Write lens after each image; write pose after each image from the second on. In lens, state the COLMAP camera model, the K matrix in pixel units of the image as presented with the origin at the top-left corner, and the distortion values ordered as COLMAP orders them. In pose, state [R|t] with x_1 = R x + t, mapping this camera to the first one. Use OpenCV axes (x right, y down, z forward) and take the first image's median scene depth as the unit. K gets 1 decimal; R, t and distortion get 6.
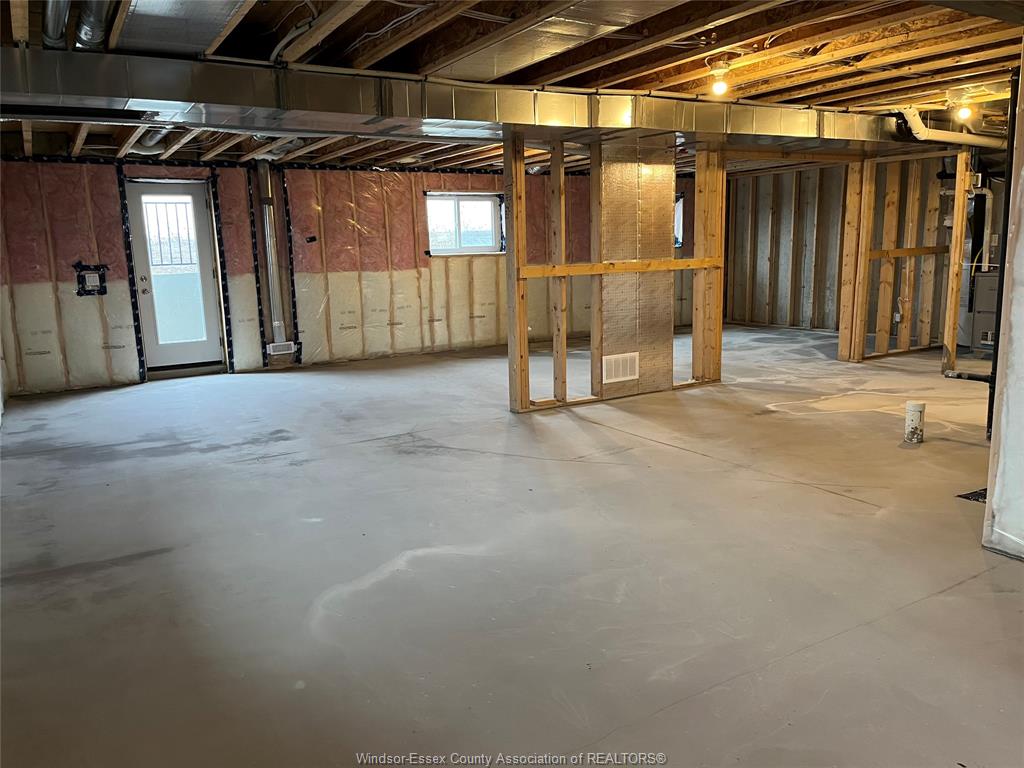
lens RADIAL K [[766.1, 0, 512.0], [0, 766.1, 384.0], [0, 0, 1]] dist [-0.002369, -0.002354]
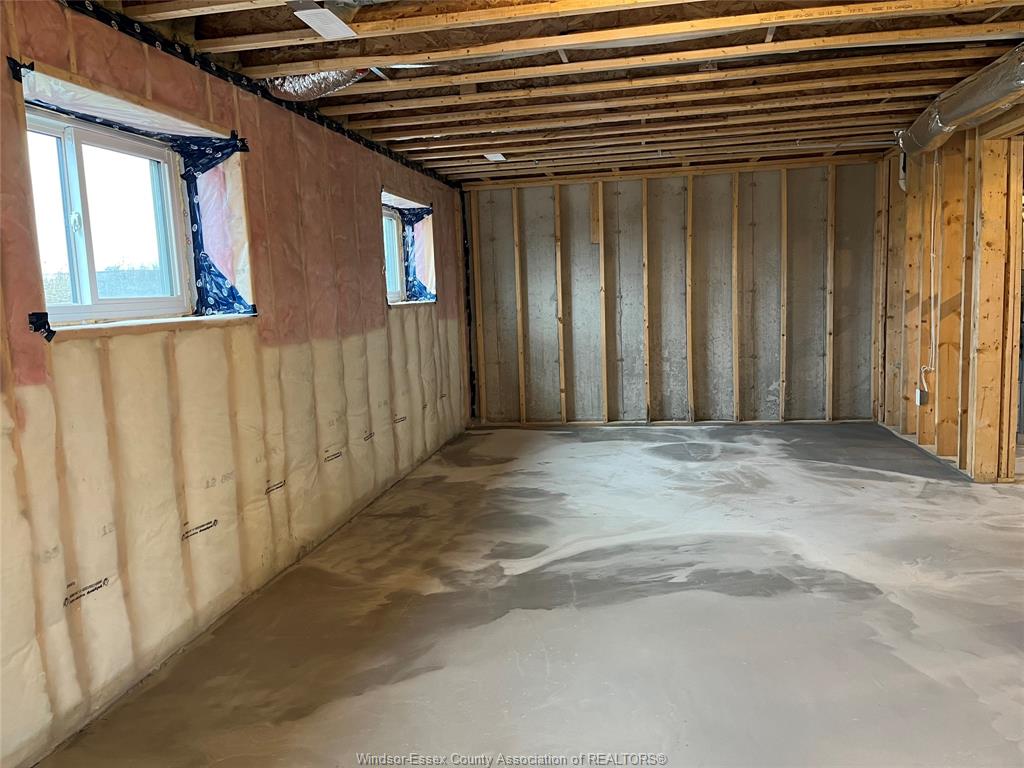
lens RADIAL K [[766.1, 0, 512.0], [0, 766.1, 384.0], [0, 0, 1]] dist [-0.002369, -0.002354]
pose [[0.676262, -0.087525, 0.731443, -0.180107], [0.153741, 0.987821, -0.023939, -0.120638], [-0.720440, 0.128642, 0.681482, 0.716068]]
